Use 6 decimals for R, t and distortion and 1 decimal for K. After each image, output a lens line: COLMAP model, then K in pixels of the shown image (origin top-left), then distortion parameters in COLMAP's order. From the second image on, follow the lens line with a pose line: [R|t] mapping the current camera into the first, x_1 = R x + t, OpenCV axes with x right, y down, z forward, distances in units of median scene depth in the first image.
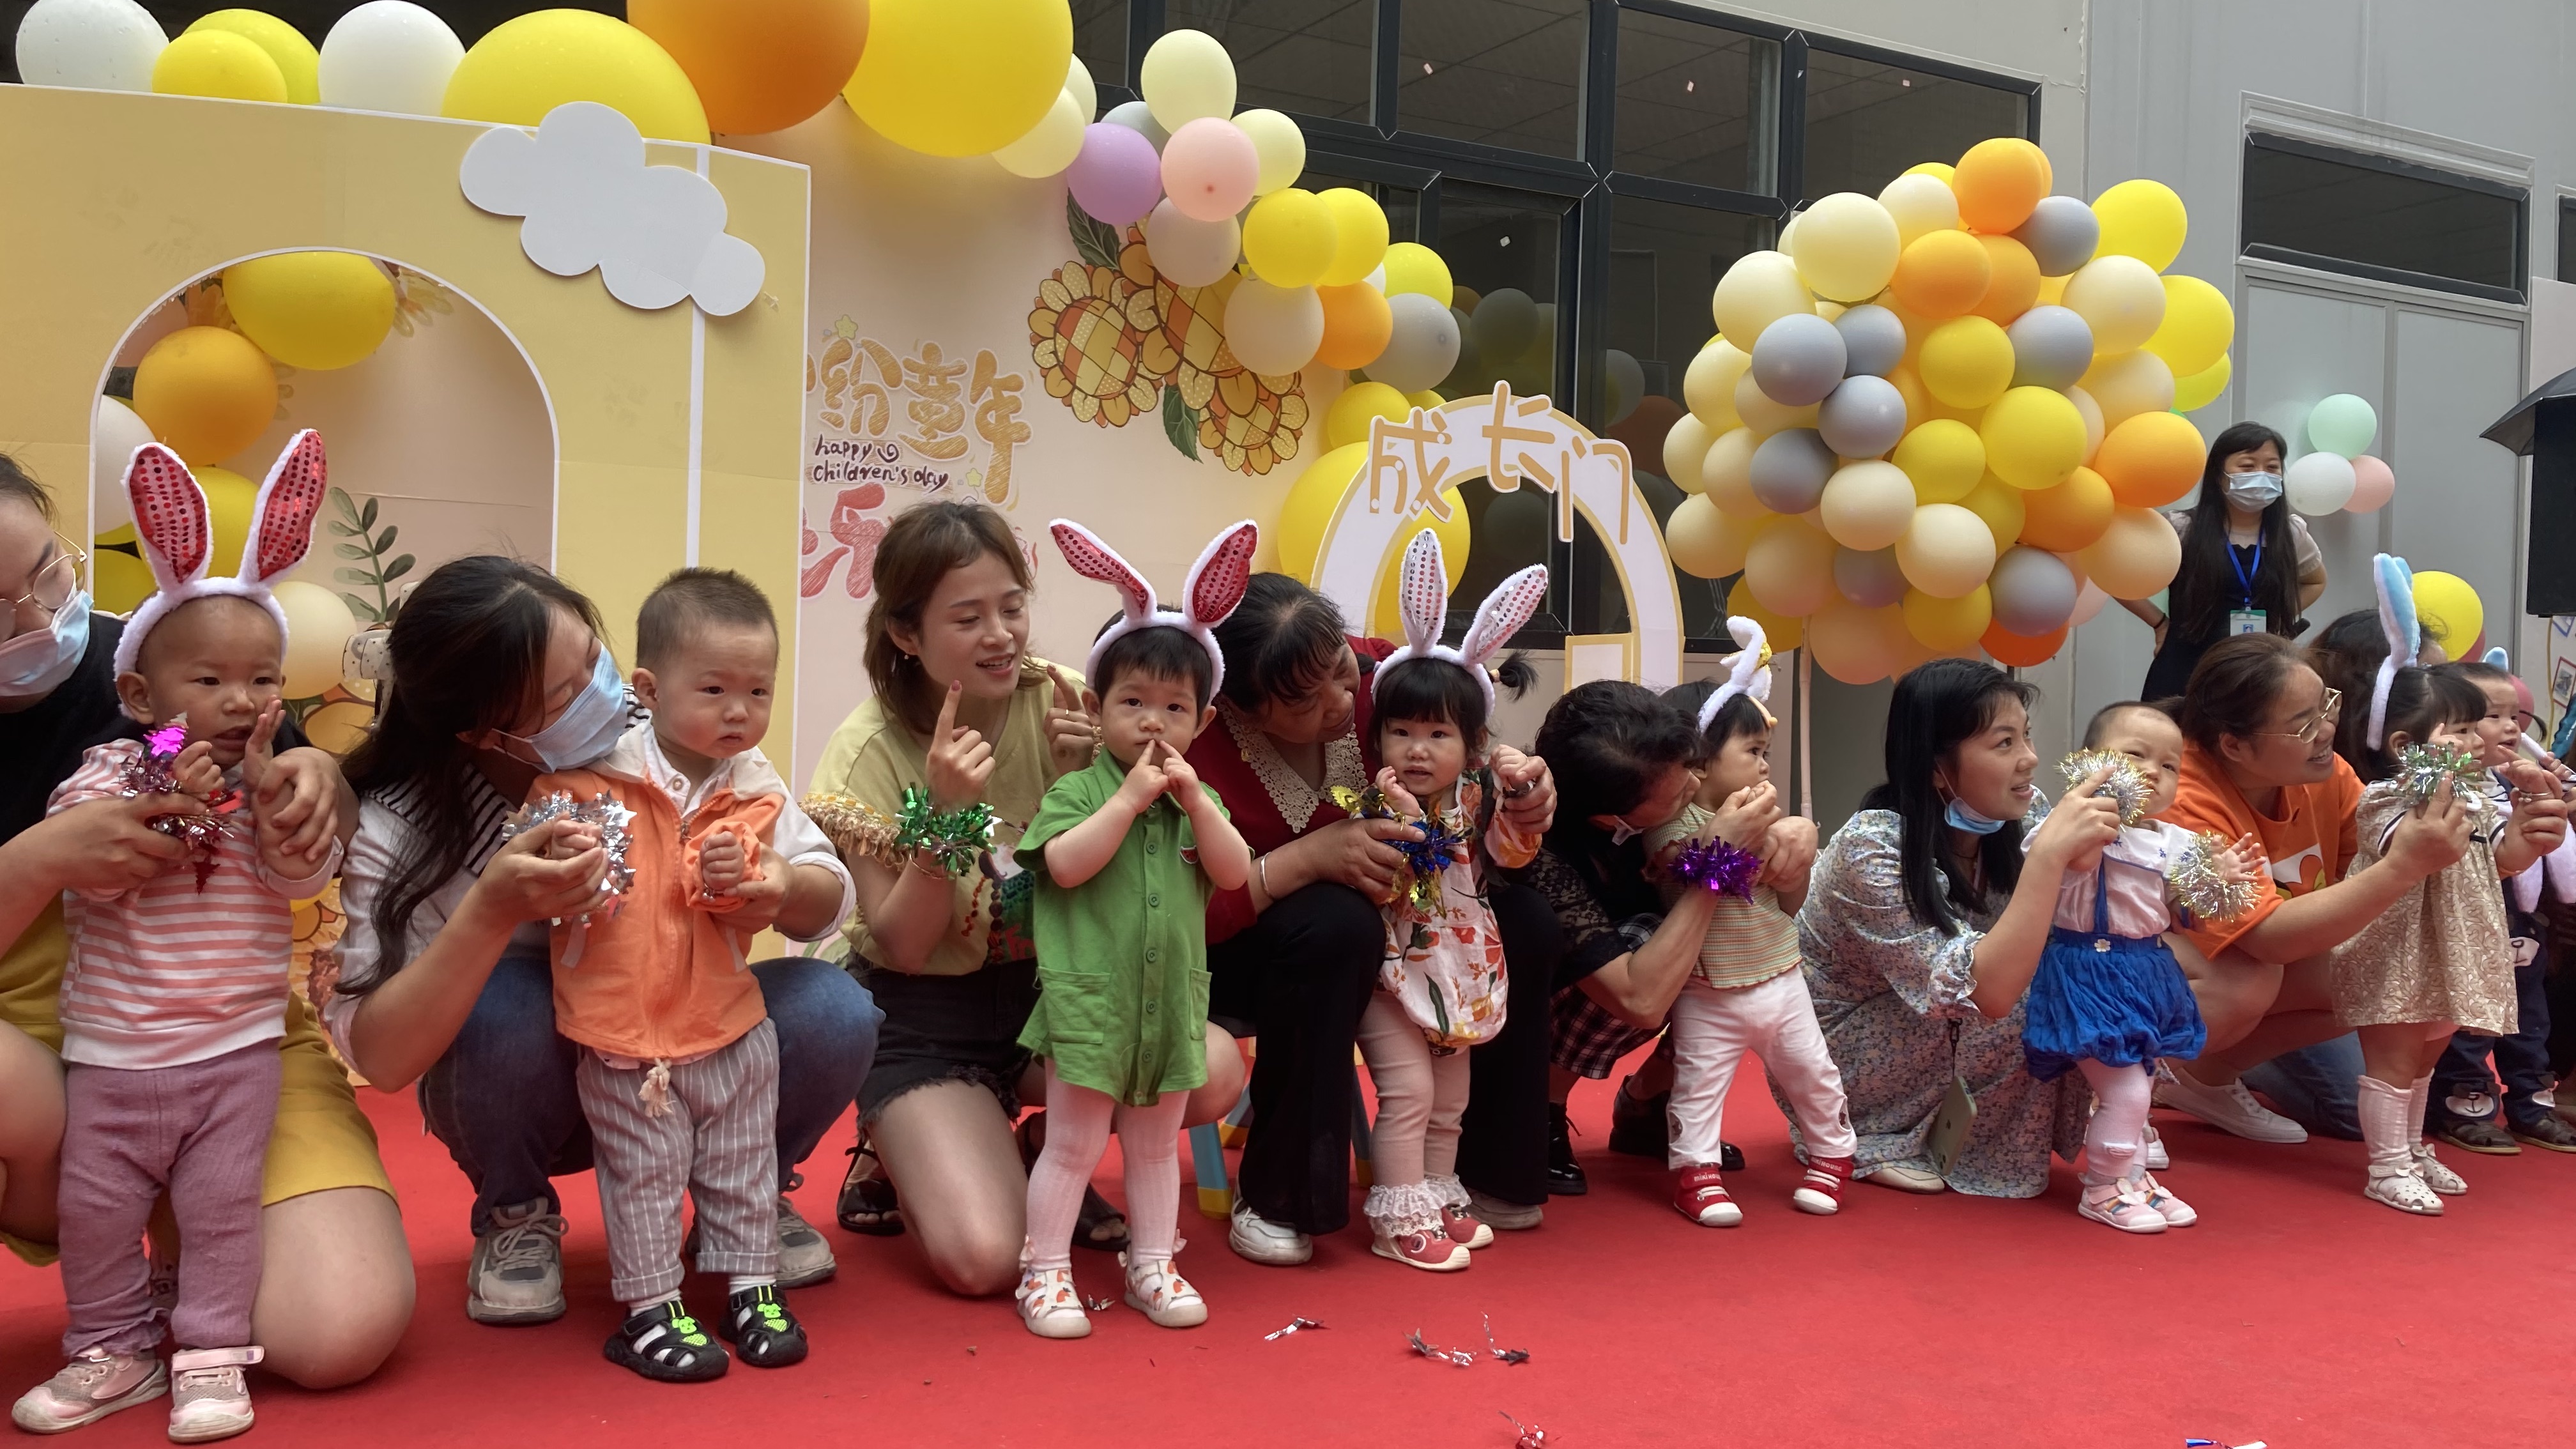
lens RADIAL K [[2078.5, 0, 1287.8], [0, 2078.5, 718.9], [0, 0, 1]] dist [-0.012562, -0.011526]
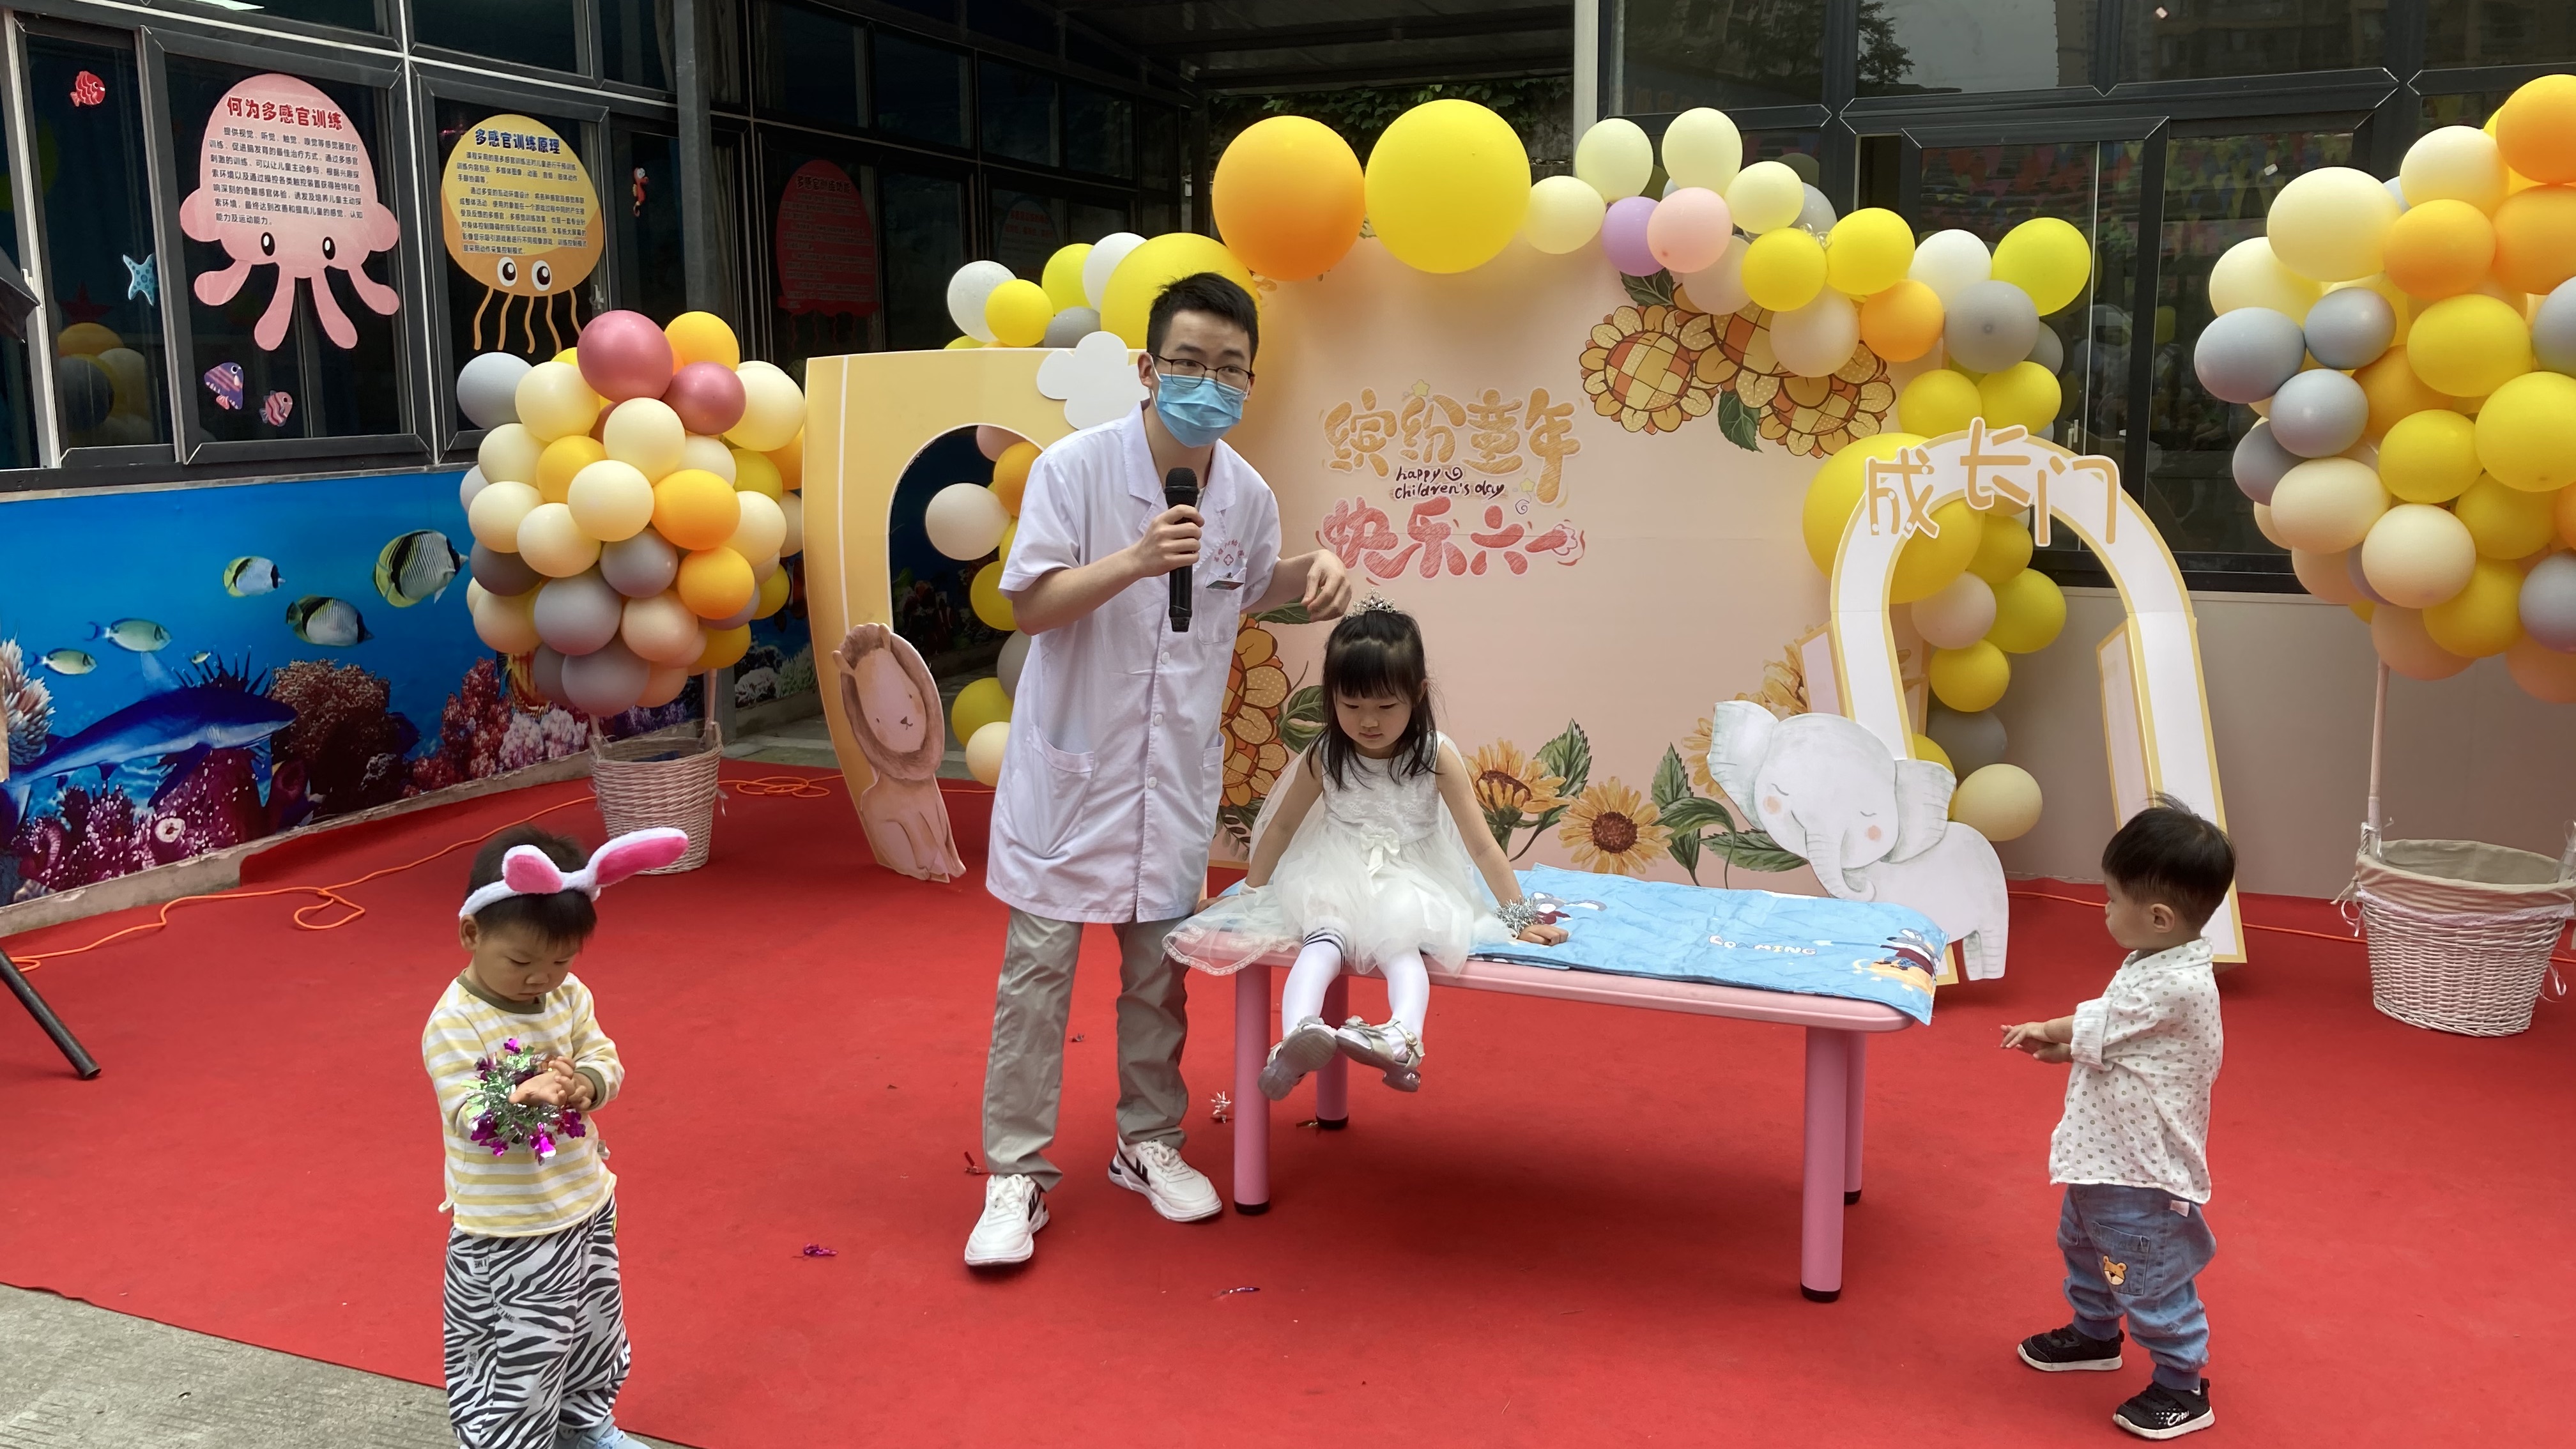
lens RADIAL K [[2078.5, 0, 1276.1], [0, 2078.5, 623.4], [0, 0, 1]] dist [-0.012562, -0.011526]
pose [[0.588221, 0.081978, -0.804534, 0.806850], [0.014998, 0.993572, 0.112205, -0.172777], [0.808561, -0.078067, 0.583211, 0.071887]]
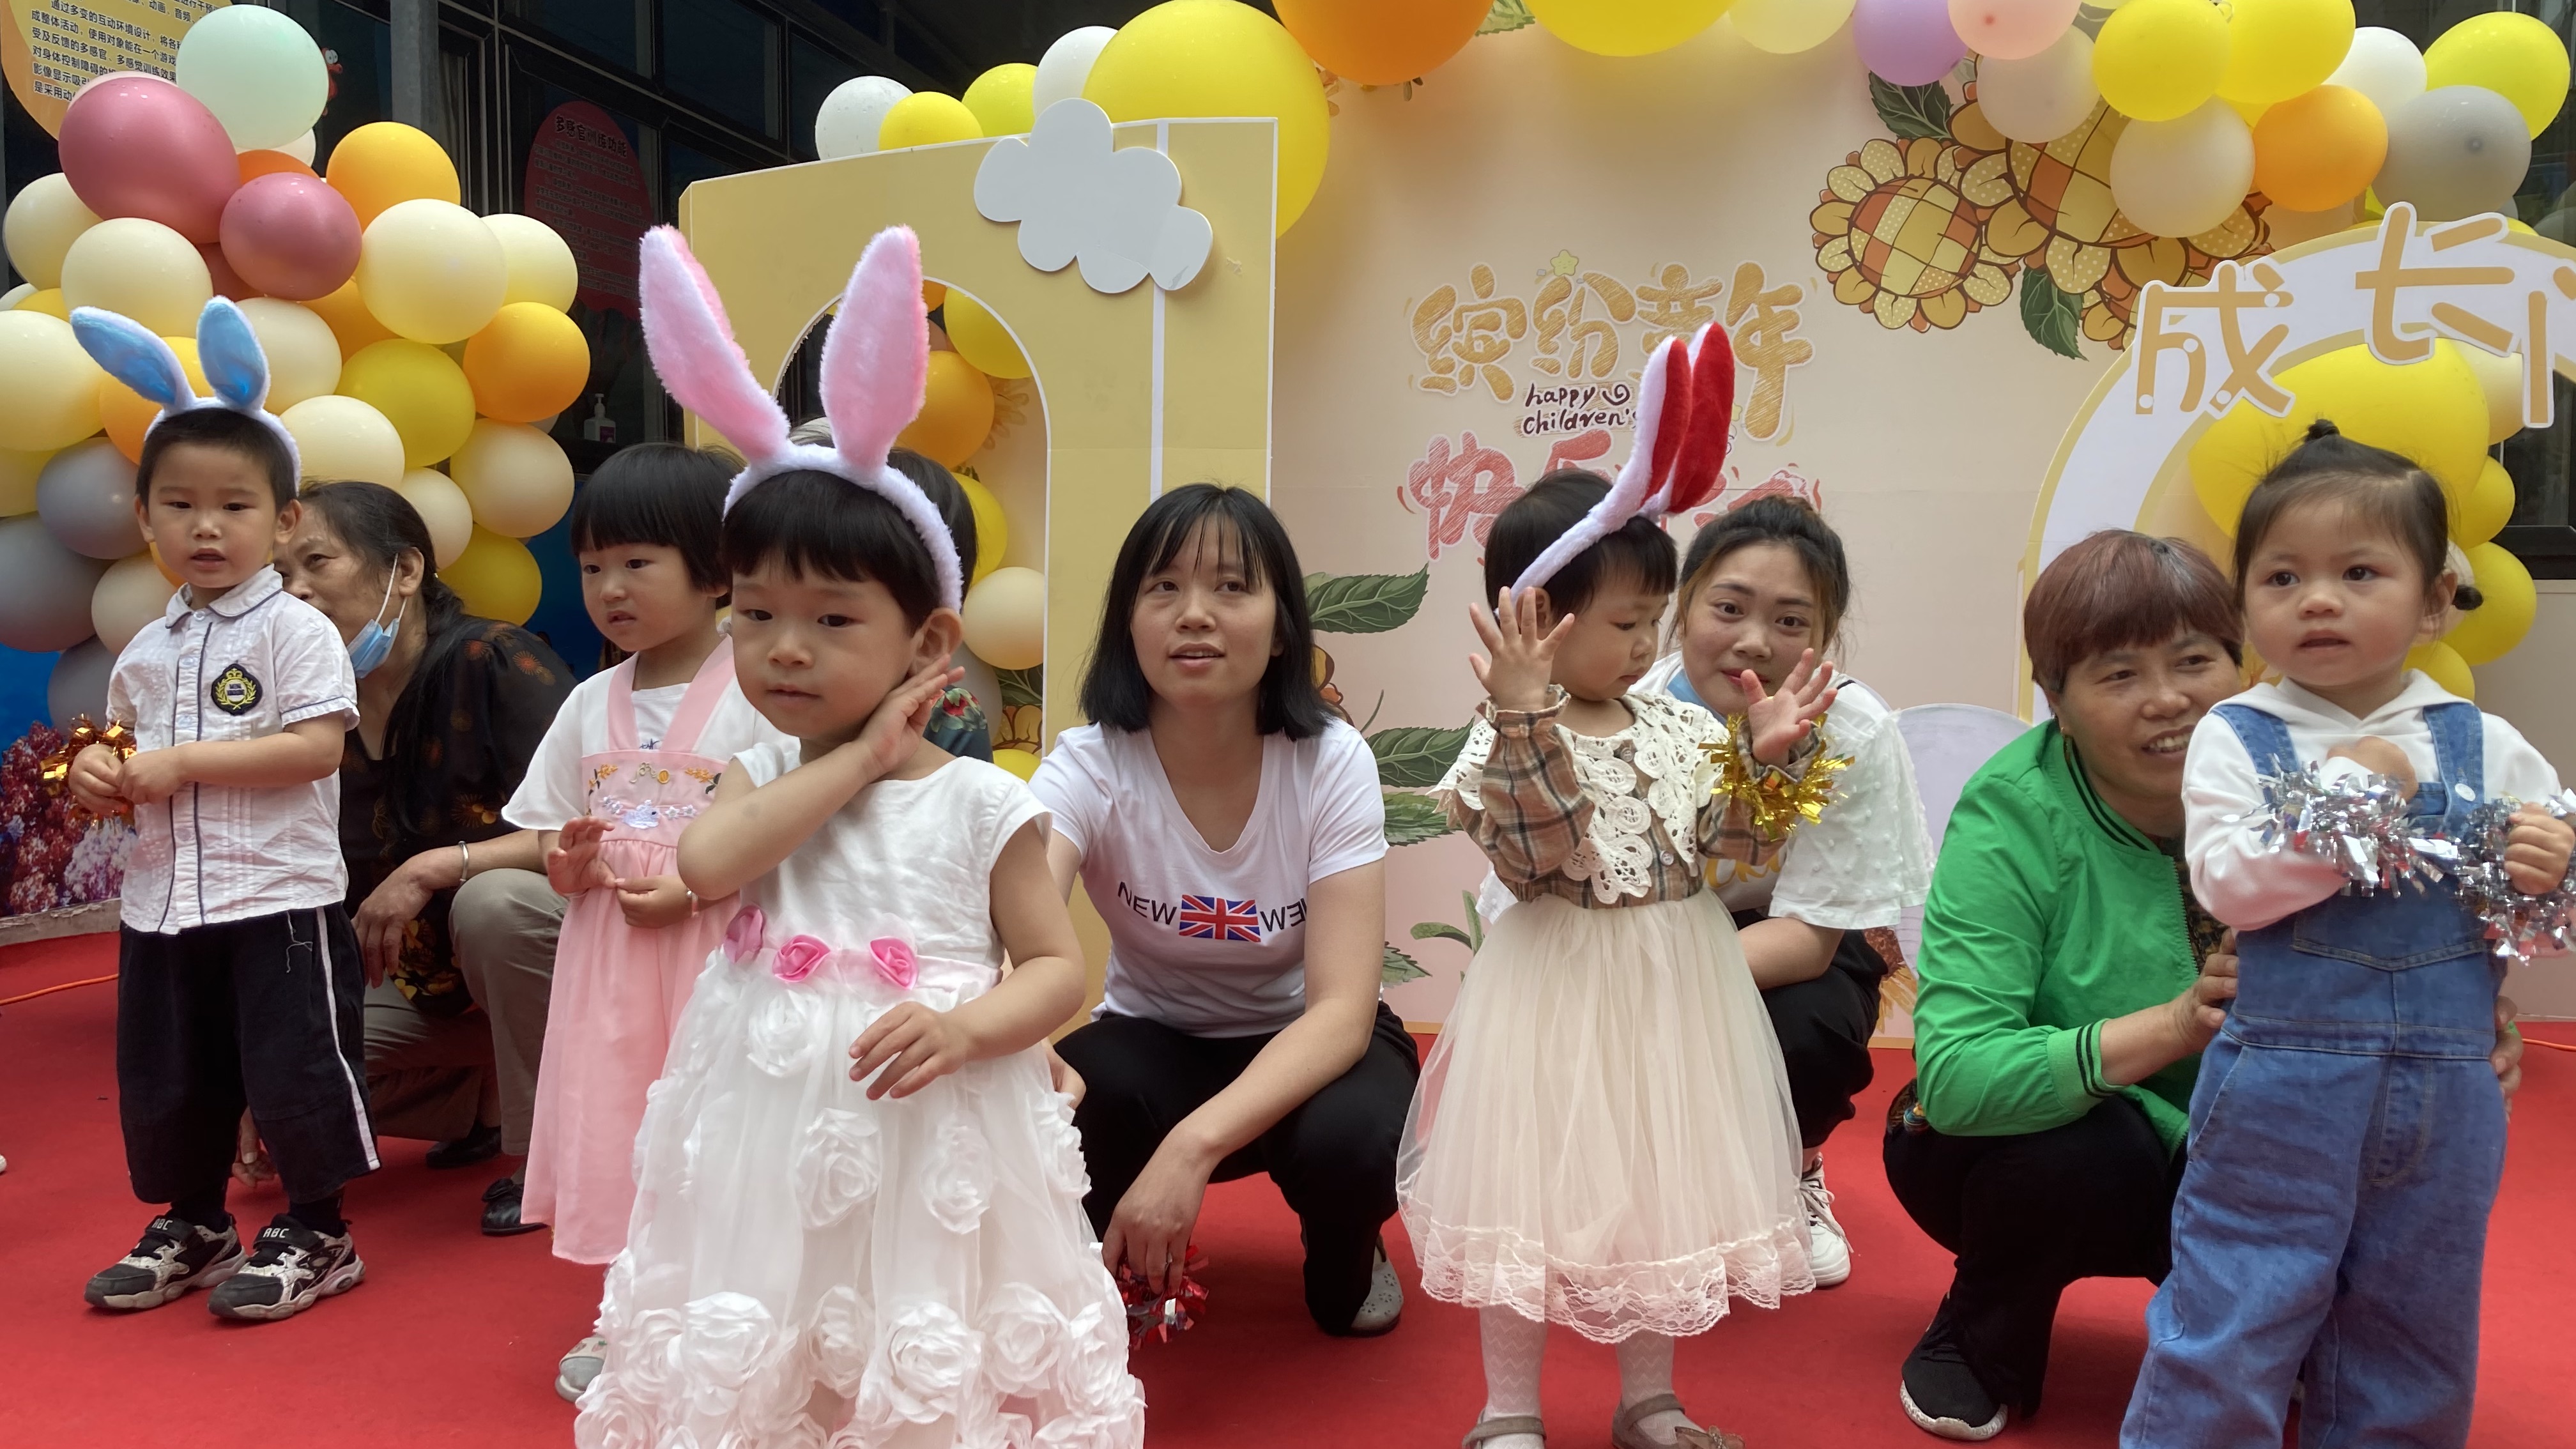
lens RADIAL K [[2078.5, 0, 1276.4], [0, 2078.5, 717.2], [0, 0, 1]] dist [-0.012562, -0.011526]
pose [[0.684857, 0.017818, -0.728460, 0.341818], [0.005859, 0.999534, 0.029956, -0.014005], [0.728654, -0.024784, 0.684433, 0.246535]]
